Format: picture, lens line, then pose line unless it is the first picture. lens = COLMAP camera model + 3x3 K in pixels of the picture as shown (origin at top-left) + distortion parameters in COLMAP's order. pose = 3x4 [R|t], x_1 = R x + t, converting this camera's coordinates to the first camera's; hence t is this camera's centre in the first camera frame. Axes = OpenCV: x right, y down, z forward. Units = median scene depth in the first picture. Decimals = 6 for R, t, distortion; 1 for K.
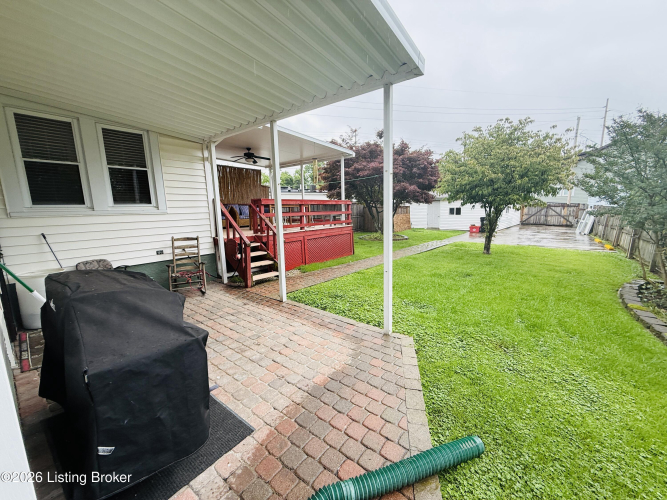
lens RADIAL K [[266.9, 0, 334.7], [0, 266.9, 249.7], [0, 0, 1]] dist [-0.000915, 0.000188]
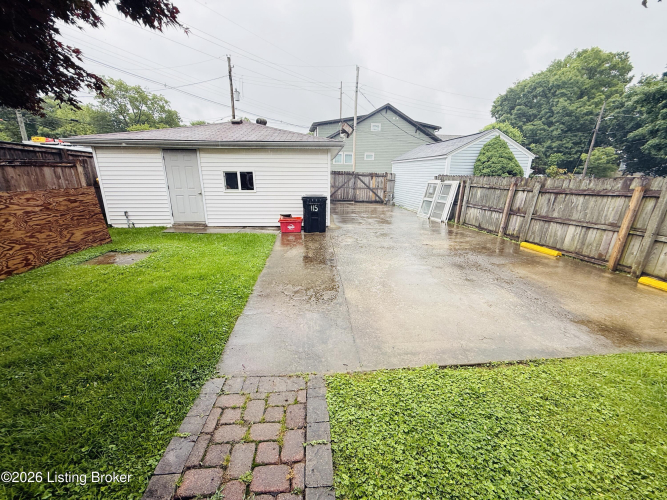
lens RADIAL K [[266.9, 0, 332.6], [0, 266.9, 252.6], [0, 0, 1]] dist [-0.000915, 0.000188]
pose [[0.698664, -0.171145, 0.694679, 0.225837], [0.080883, 0.983637, 0.160988, -0.081521], [-0.710864, -0.056289, 0.701074, 0.549315]]
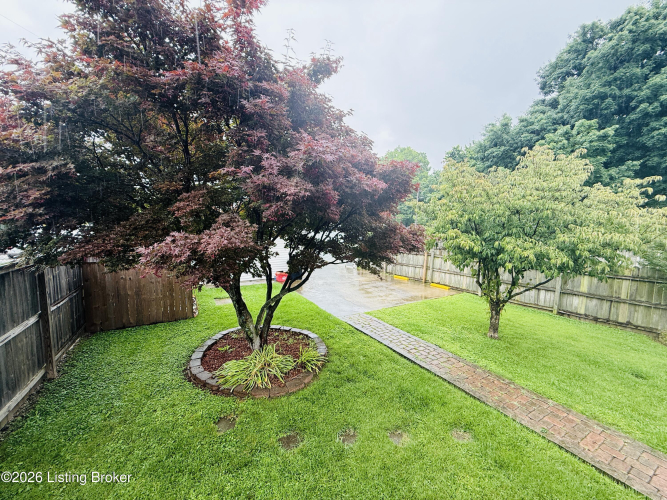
lens RADIAL K [[266.9, 0, 330.2], [0, 266.9, 250.6], [0, 0, 1]] dist [-0.000915, 0.000188]
pose [[0.348247, -0.072100, 0.934626, -0.081483], [0.124331, 0.991782, 0.030183, -0.126574], [-0.929121, 0.105692, 0.354350, 0.515770]]
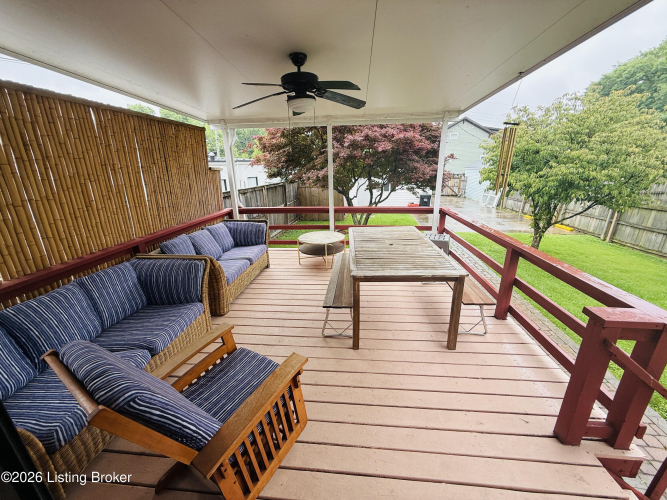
lens RADIAL K [[266.9, 0, 333.8], [0, 266.9, 247.3], [0, 0, 1]] dist [-0.000915, 0.000188]
pose [[0.848509, -0.146806, 0.508409, -0.174909], [0.077951, 0.984943, 0.154310, -0.088121], [-0.523408, -0.091303, 0.847177, 0.283209]]
